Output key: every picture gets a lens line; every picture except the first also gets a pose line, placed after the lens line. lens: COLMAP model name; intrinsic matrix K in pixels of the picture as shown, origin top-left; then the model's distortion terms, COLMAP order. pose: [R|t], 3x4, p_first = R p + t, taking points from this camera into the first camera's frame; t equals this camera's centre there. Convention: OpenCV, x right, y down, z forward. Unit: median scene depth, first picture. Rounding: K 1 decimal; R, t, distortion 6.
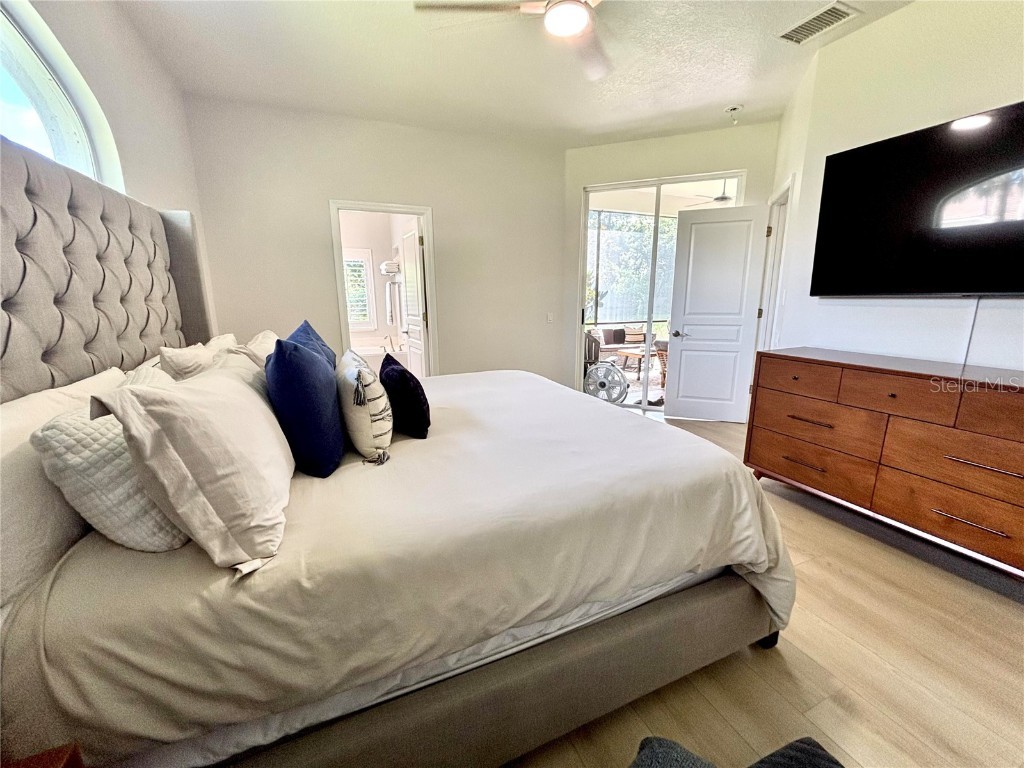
lens RADIAL K [[421.0, 0, 510.7], [0, 421.0, 382.9], [0, 0, 1]] dist [-0.000692, 0.000456]
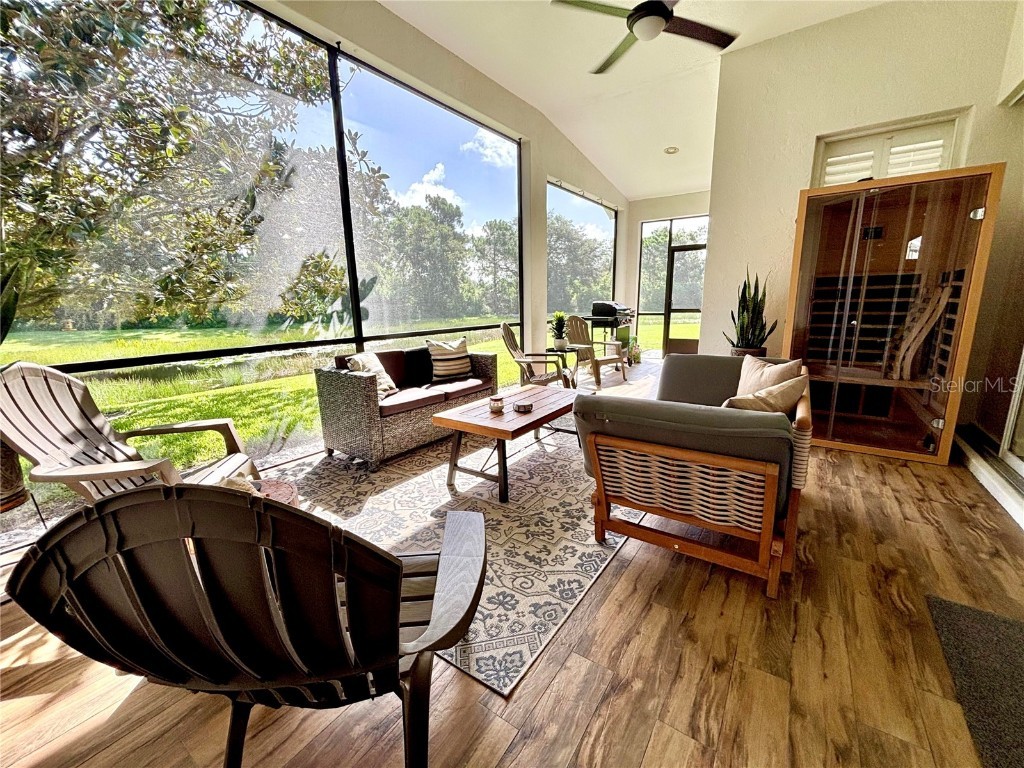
lens RADIAL K [[421.0, 0, 510.7], [0, 421.0, 382.9], [0, 0, 1]] dist [-0.000692, 0.000456]
pose [[0.859760, -0.108524, 0.499035, 0.120142], [0.116292, 0.993092, 0.015614, -0.088809], [-0.497282, 0.044610, 0.866441, 0.574056]]
